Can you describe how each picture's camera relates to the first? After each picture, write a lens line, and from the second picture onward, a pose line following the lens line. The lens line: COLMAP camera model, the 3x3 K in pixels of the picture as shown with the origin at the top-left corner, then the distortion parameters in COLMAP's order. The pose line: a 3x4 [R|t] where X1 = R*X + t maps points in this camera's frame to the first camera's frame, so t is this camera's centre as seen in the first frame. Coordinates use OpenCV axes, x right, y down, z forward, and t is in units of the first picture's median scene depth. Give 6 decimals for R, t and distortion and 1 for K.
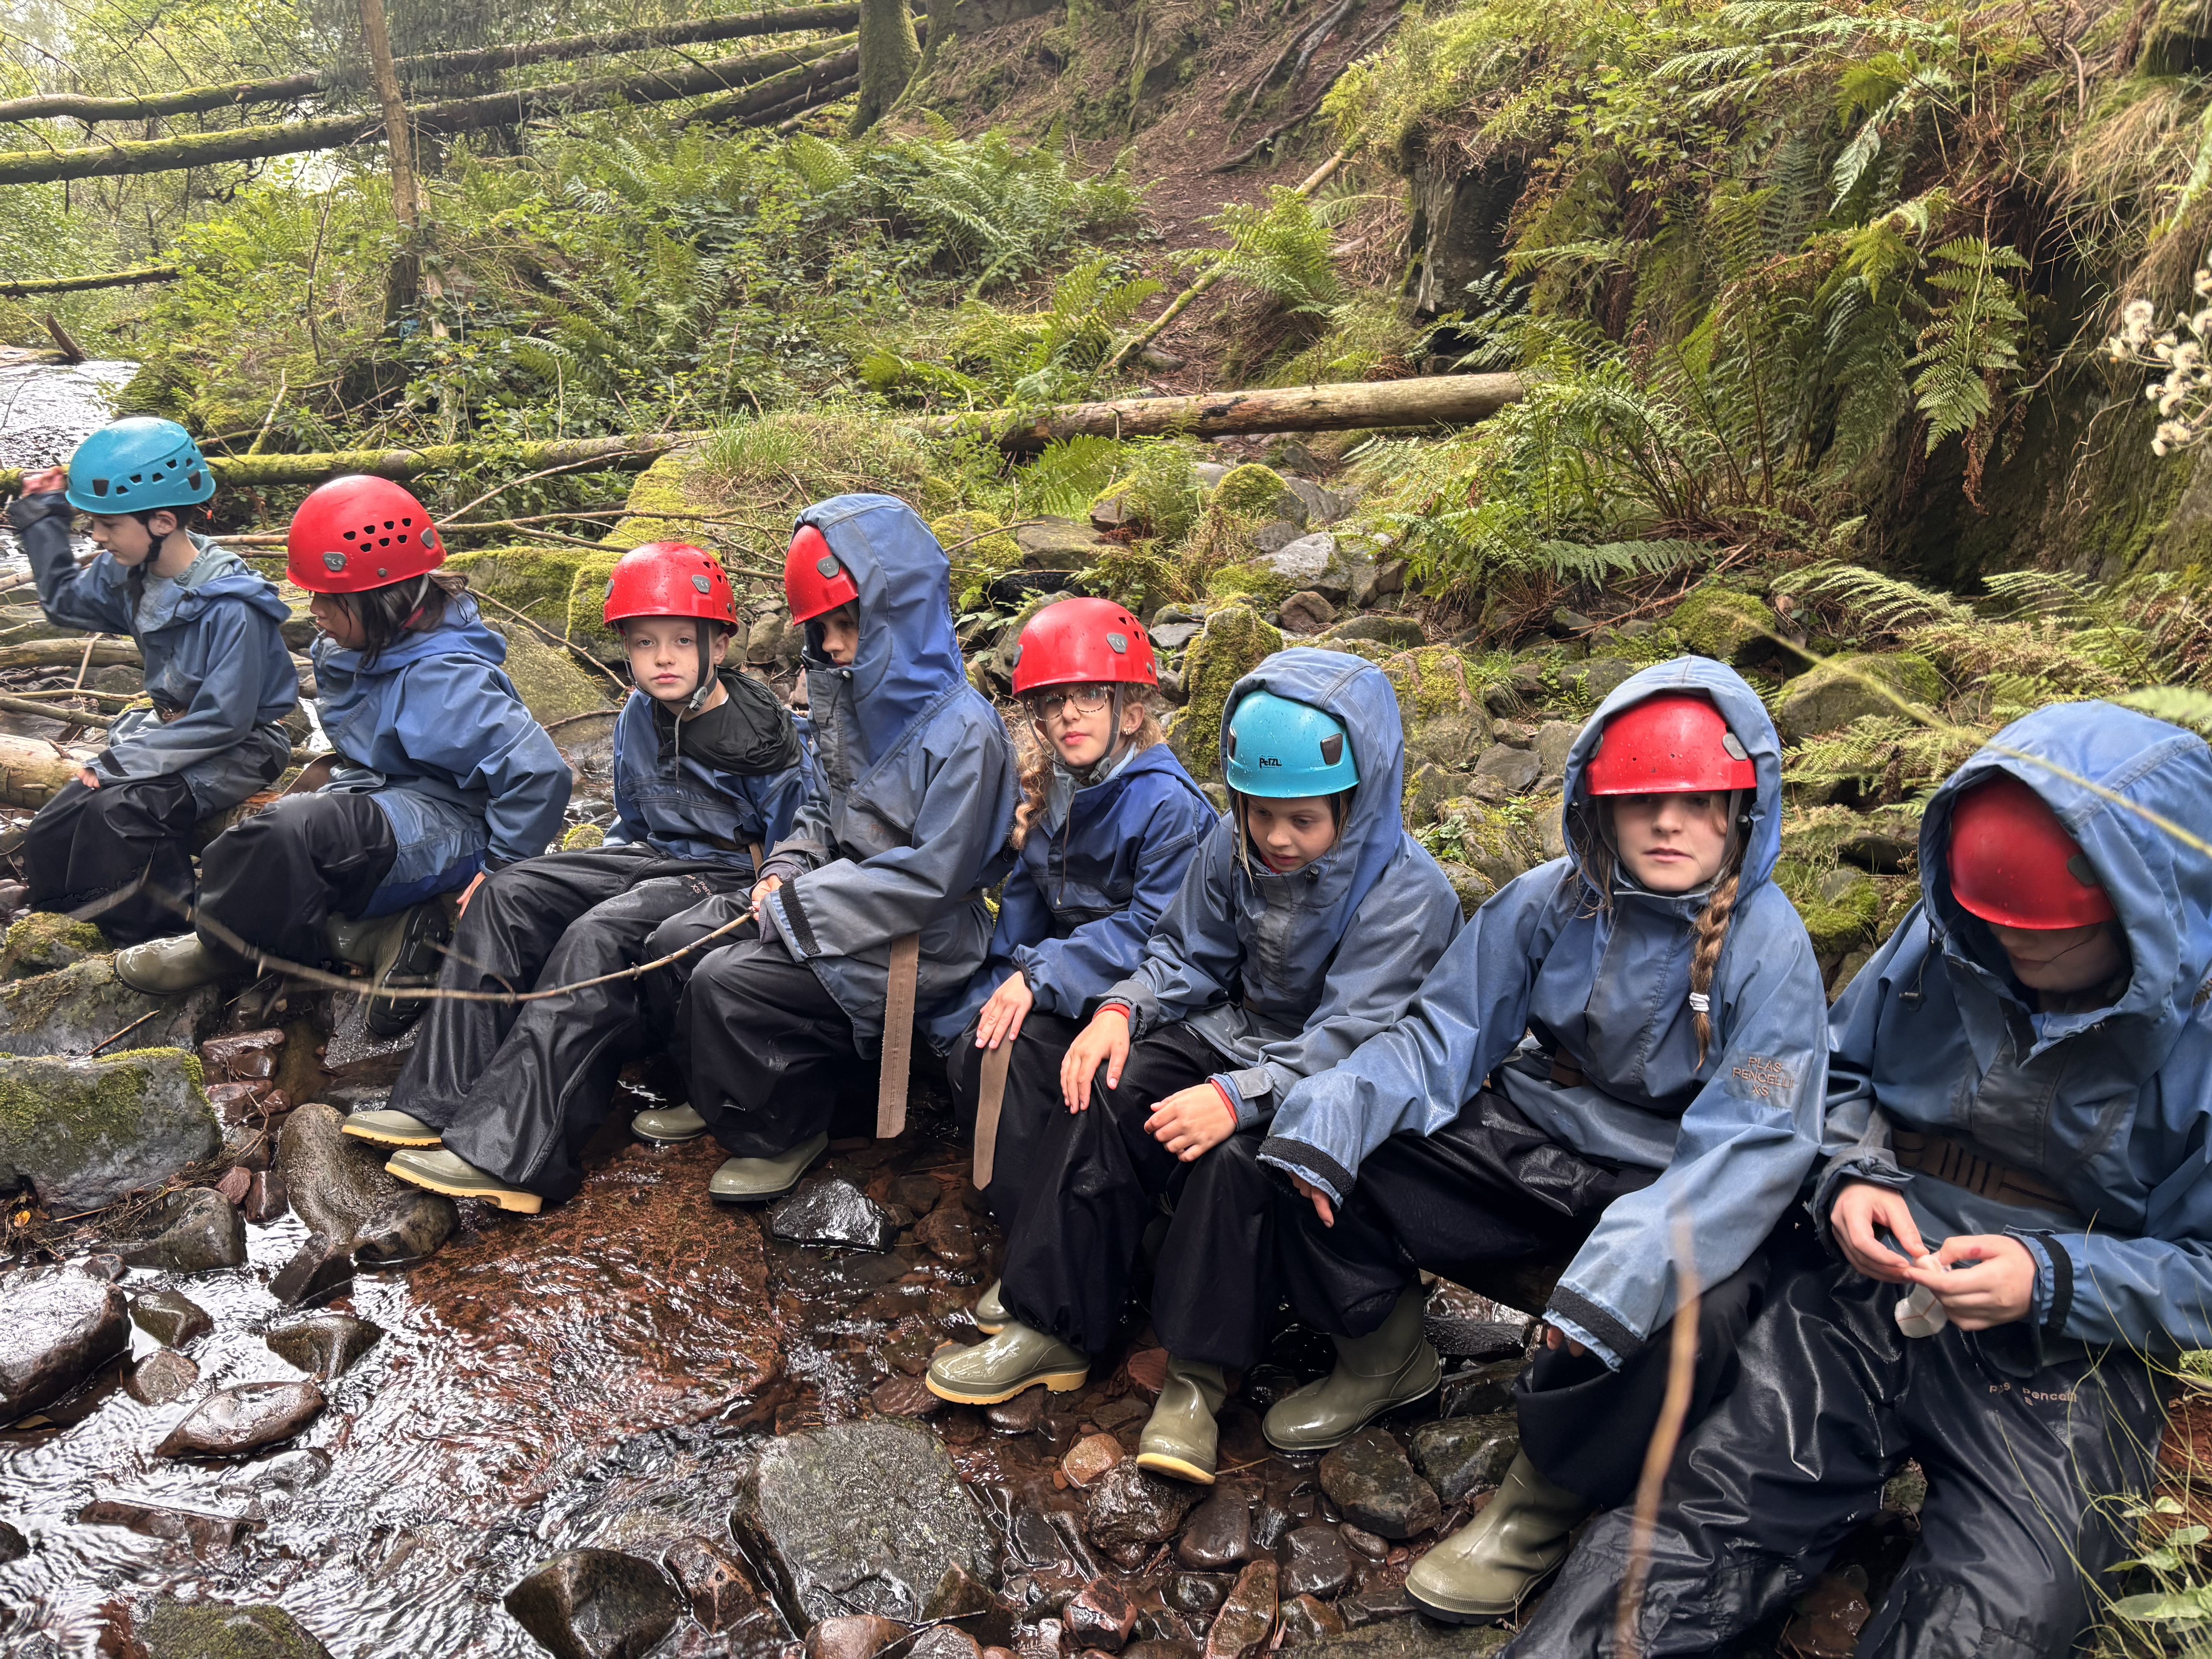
lens RADIAL K [[1721.1, 0, 1102.4], [0, 1721.1, 750.8], [0, 0, 1]] dist [0.095842, -0.122732]
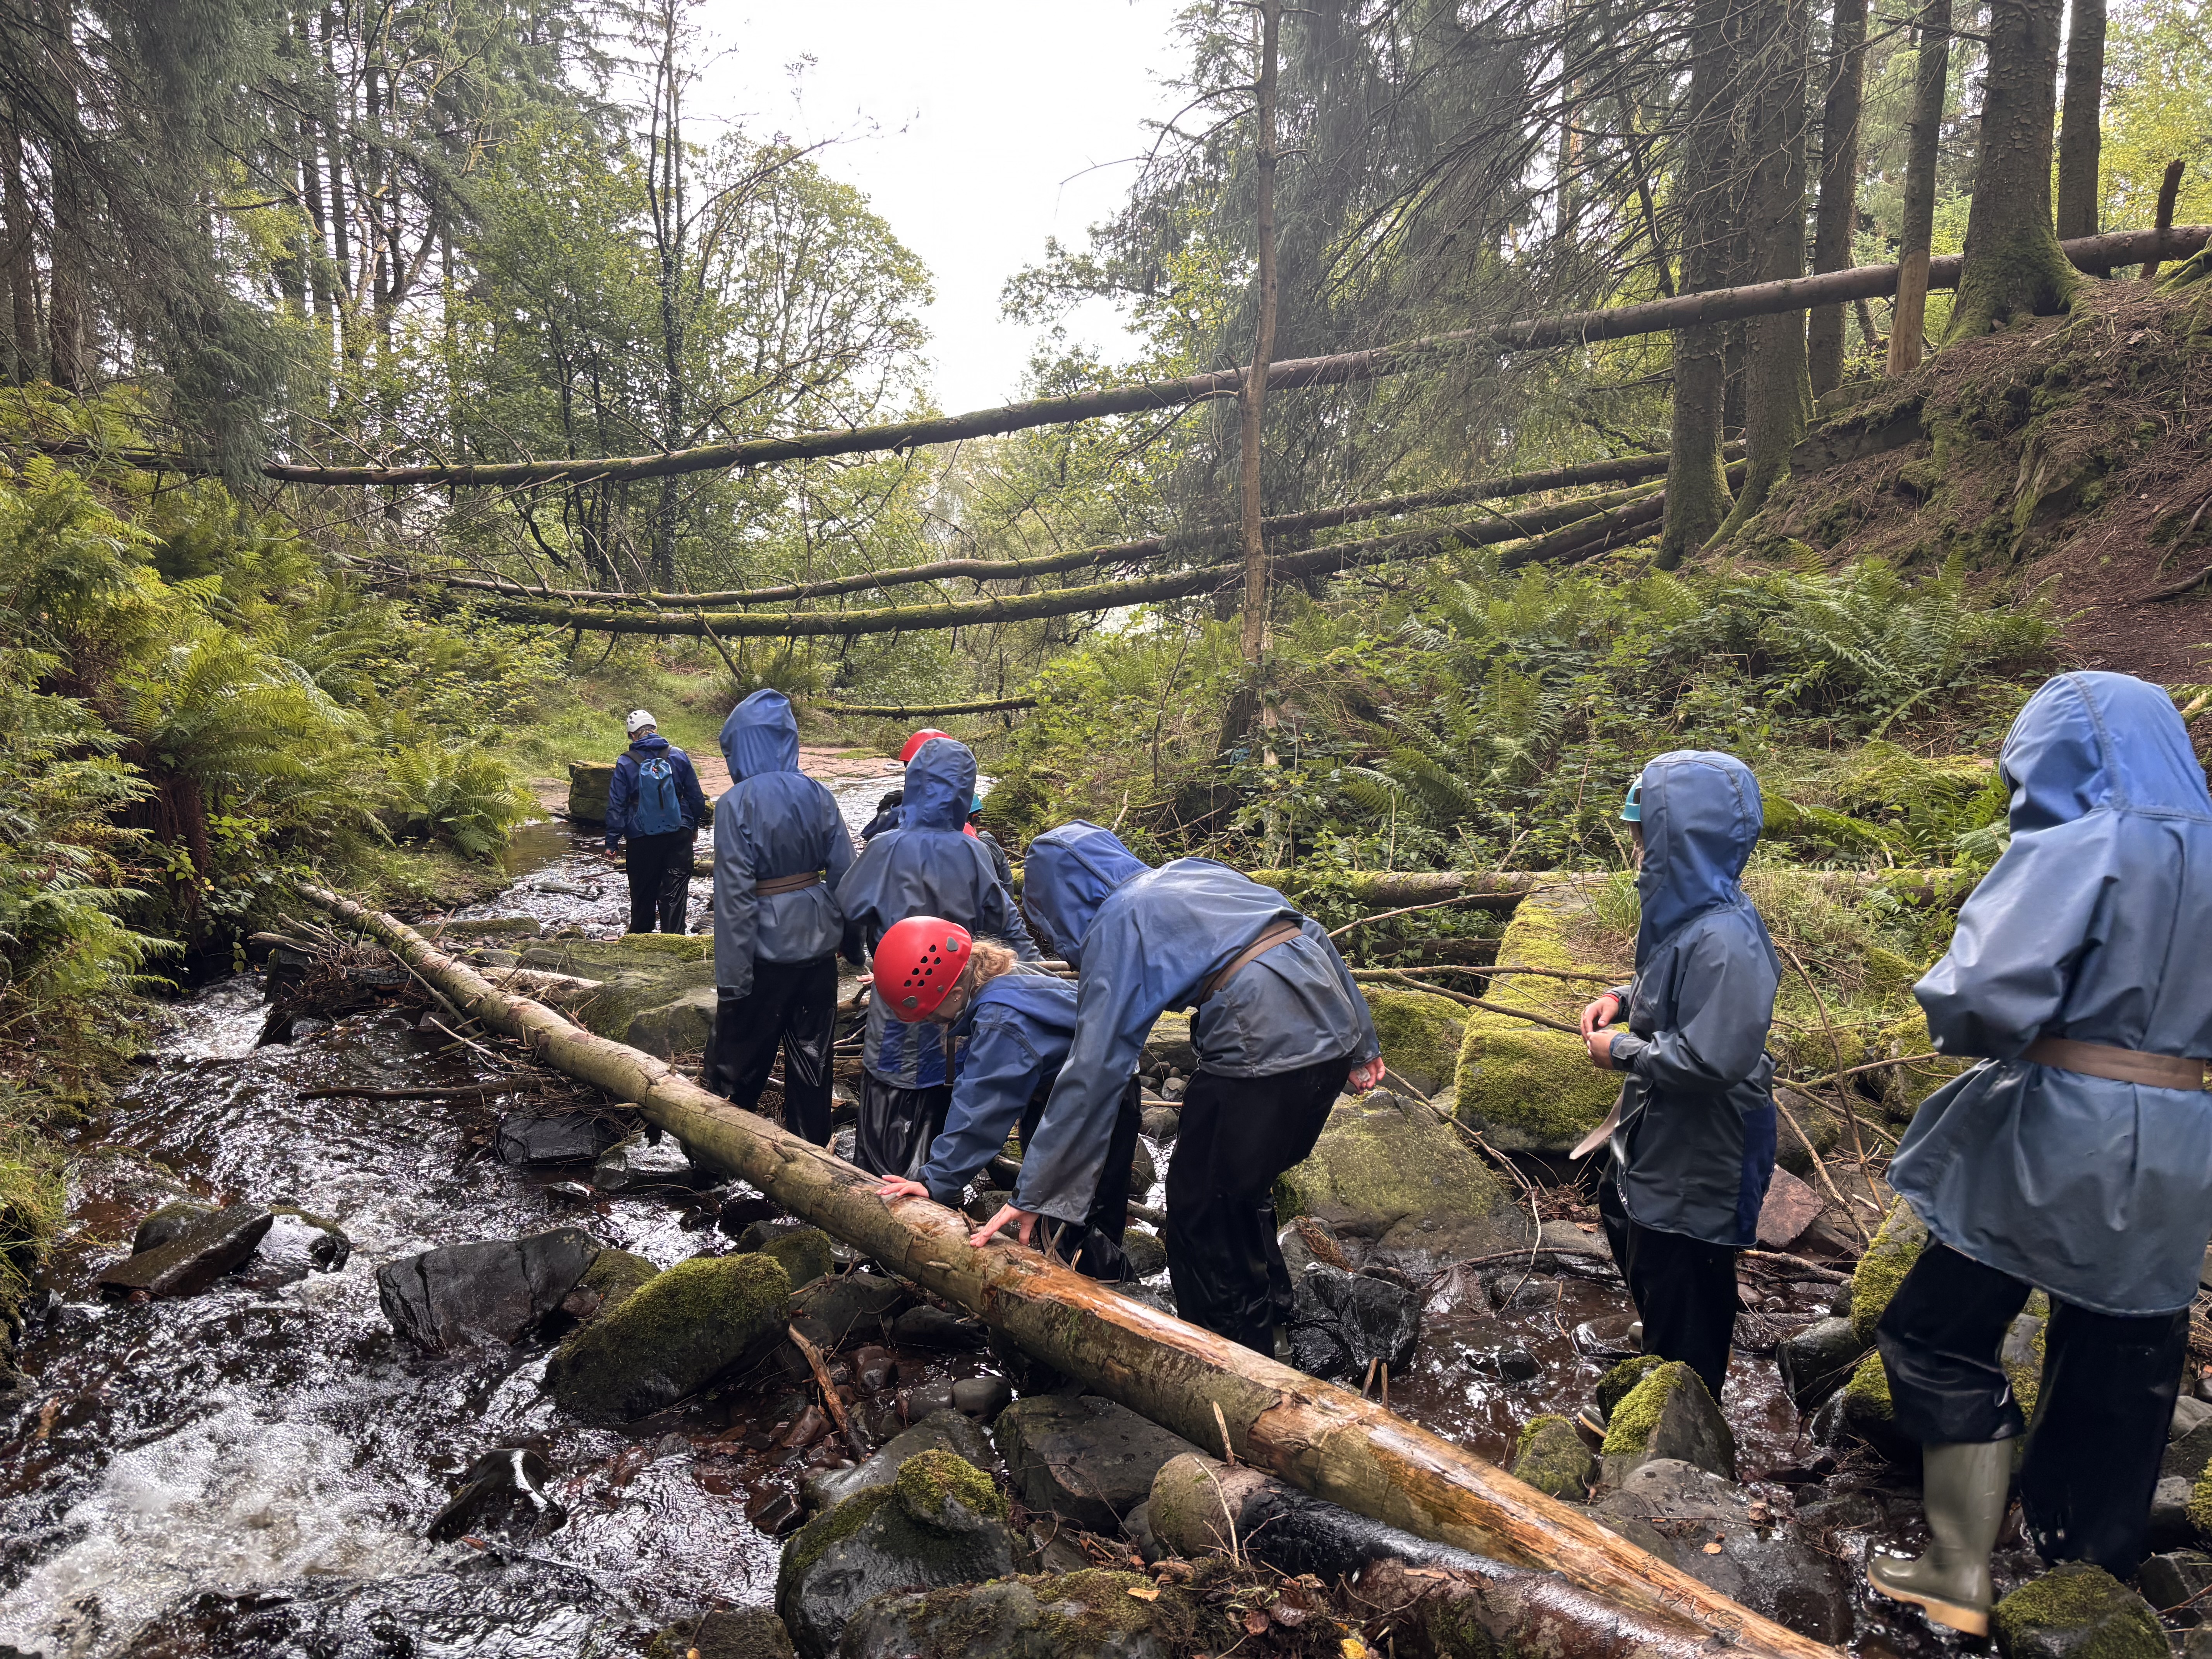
lens RADIAL K [[1649.9, 0, 1094.7], [0, 1649.9, 814.5], [0, 0, 1]] dist [0.041060, -0.030808]
pose [[0.913986, 0.042064, -0.403560, -0.076649], [-0.122543, 0.976783, -0.175724, -0.023107], [0.386799, 0.210063, 0.897920, 0.085816]]
